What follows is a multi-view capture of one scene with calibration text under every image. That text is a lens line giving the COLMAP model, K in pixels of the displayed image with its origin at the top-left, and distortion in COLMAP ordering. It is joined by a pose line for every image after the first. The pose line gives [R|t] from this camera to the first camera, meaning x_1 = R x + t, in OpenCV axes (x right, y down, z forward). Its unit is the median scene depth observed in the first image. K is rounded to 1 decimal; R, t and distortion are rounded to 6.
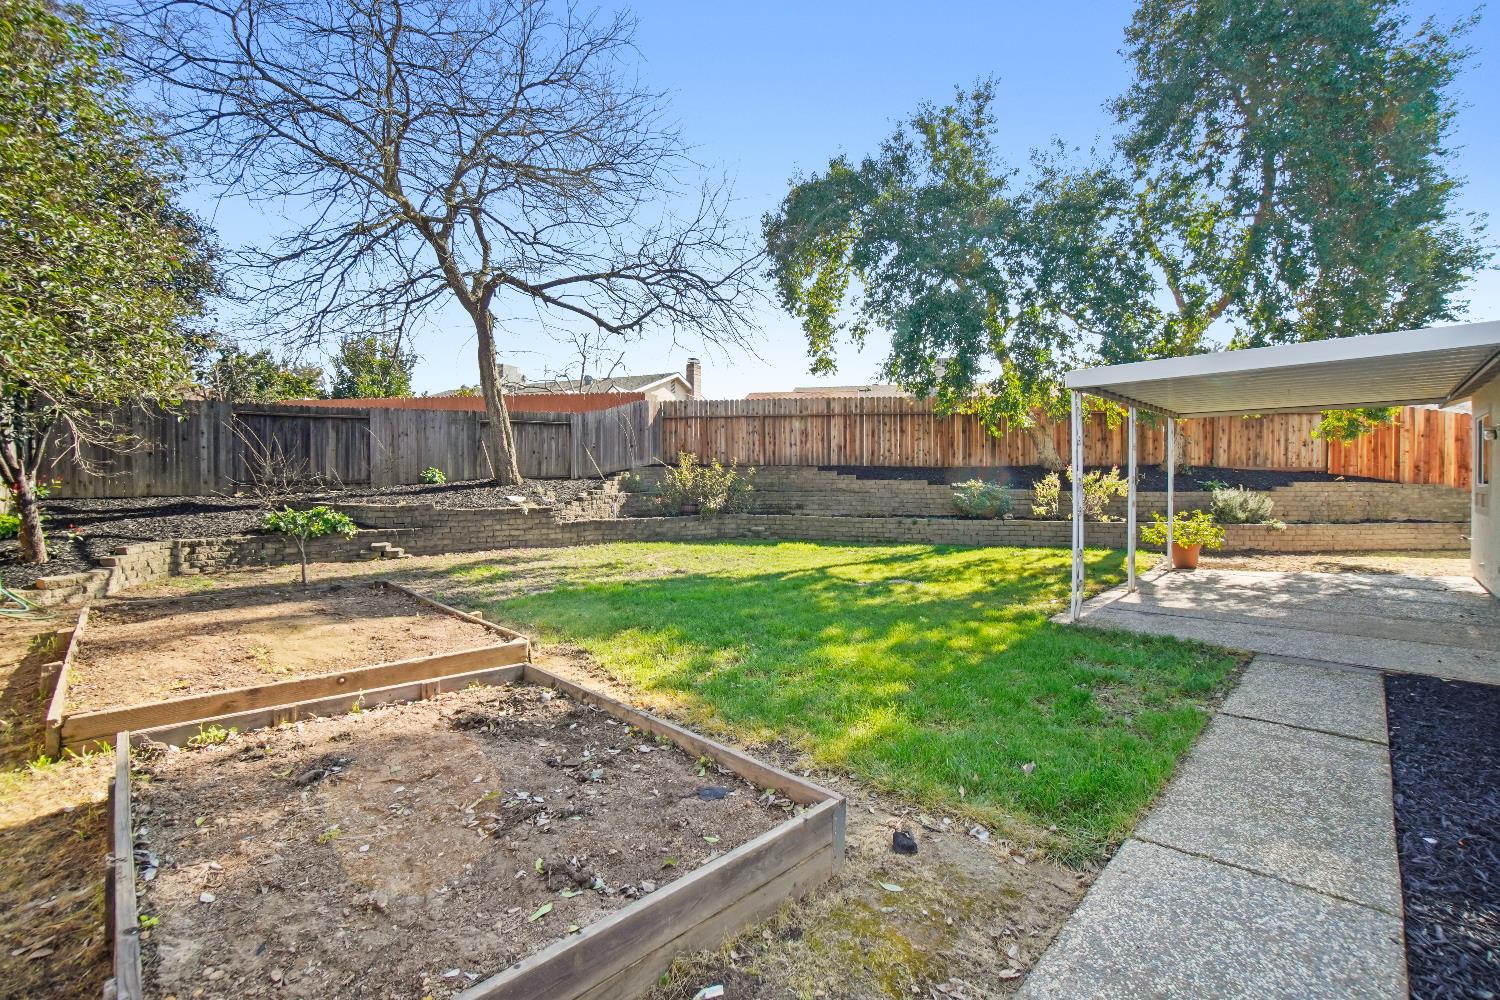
lens RADIAL K [[664.4, 0, 757.0], [0, 664.4, 479.6], [0, 0, 1]] dist [-0.001396, -0.000274]
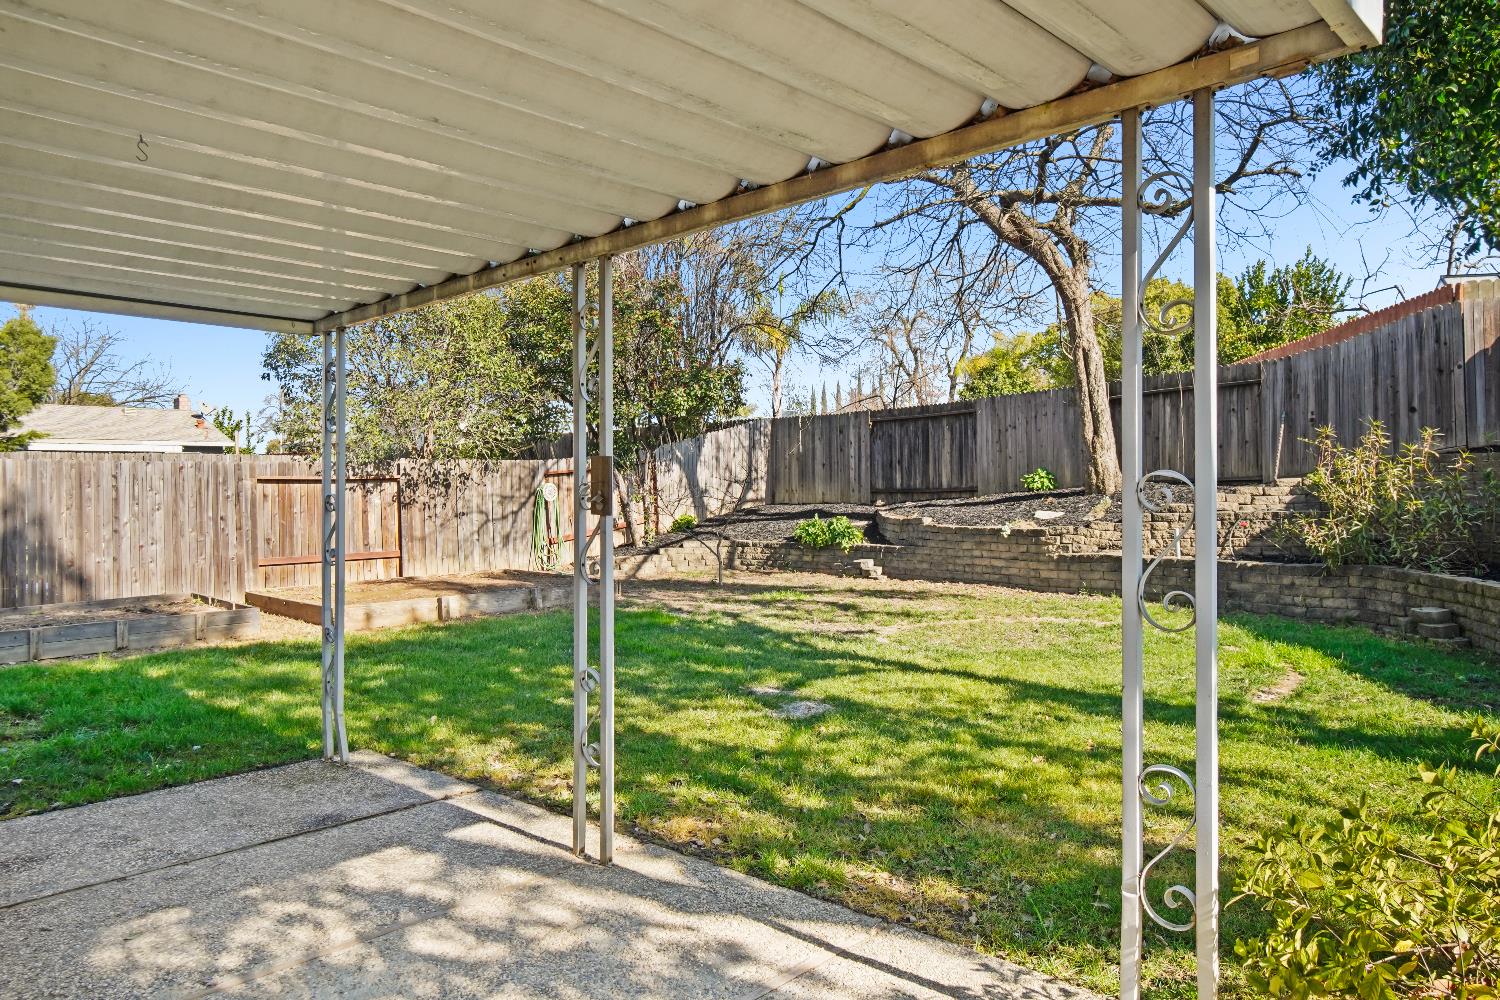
lens RADIAL K [[1010.5, 0, 743.8], [0, 1010.5, 485.3], [0, 0, 1]] dist [0.054277, 0.005425]
pose [[0.039426, -0.001897, -0.999221, 0.676281], [0.012724, 0.999918, -0.001396, -0.003078], [0.999141, -0.012659, 0.039447, 0.684259]]
